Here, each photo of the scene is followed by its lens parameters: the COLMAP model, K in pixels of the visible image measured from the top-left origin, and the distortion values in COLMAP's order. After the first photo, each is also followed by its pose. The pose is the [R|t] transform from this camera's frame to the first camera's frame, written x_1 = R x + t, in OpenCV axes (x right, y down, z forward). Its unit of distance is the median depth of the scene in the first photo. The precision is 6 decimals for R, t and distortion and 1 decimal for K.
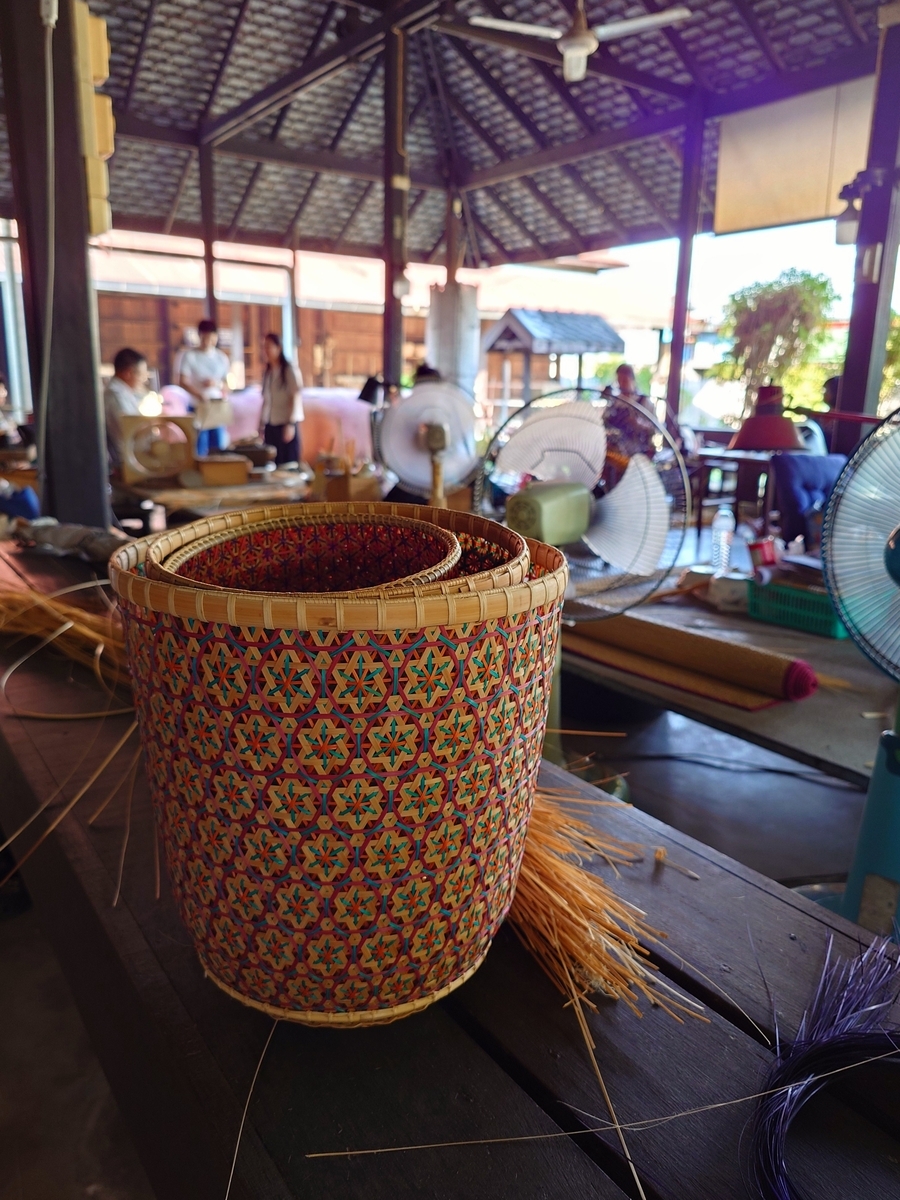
lens RADIAL K [[847.7, 0, 447.0], [0, 847.7, 598.9], [0, 0, 1]] dist [0.005969, -0.003224]
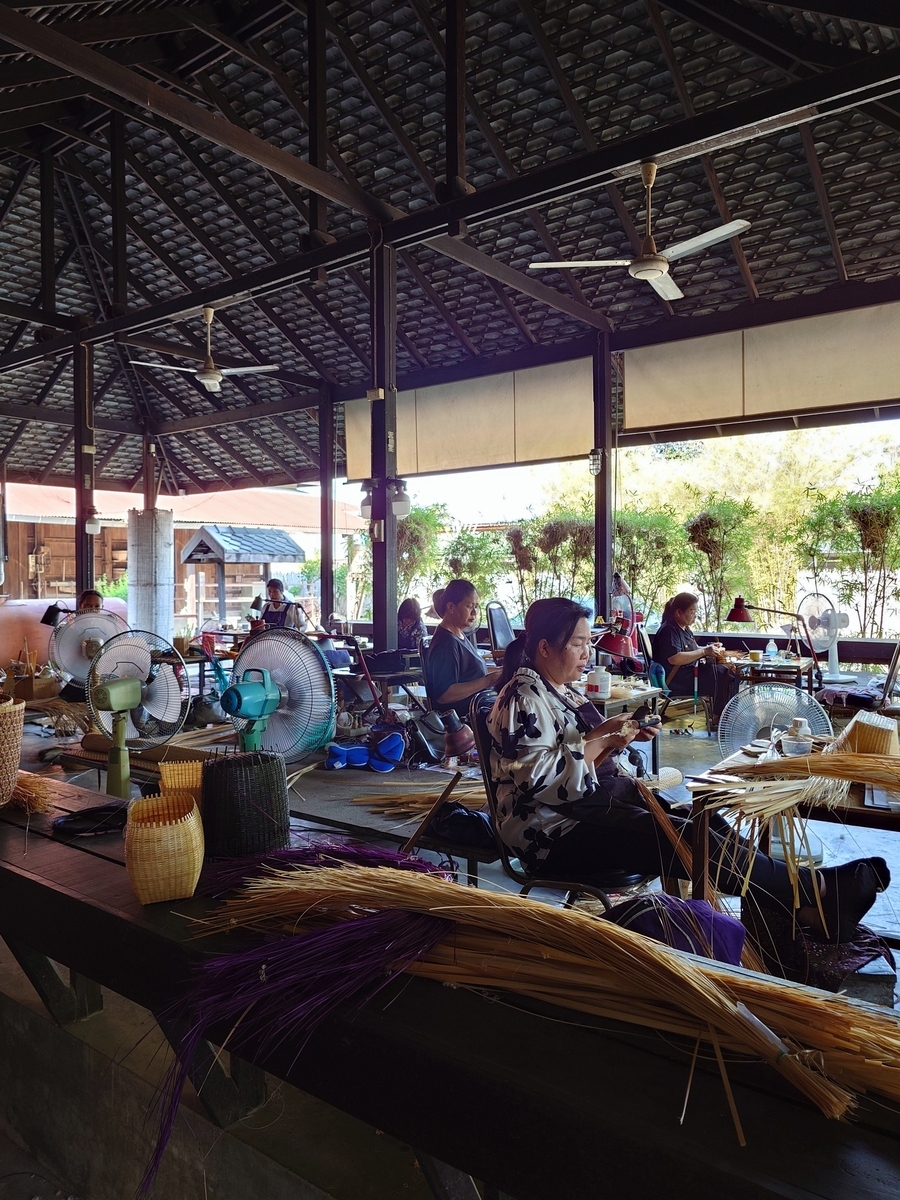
lens RADIAL K [[847.7, 0, 454.9], [0, 847.7, 598.7], [0, 0, 1]] dist [0.005969, -0.003224]
pose [[0.953019, -0.036384, 0.300718, 0.053747], [0.098949, 0.975692, -0.195534, 0.029050], [-0.286294, 0.216104, 0.933453, -0.220096]]
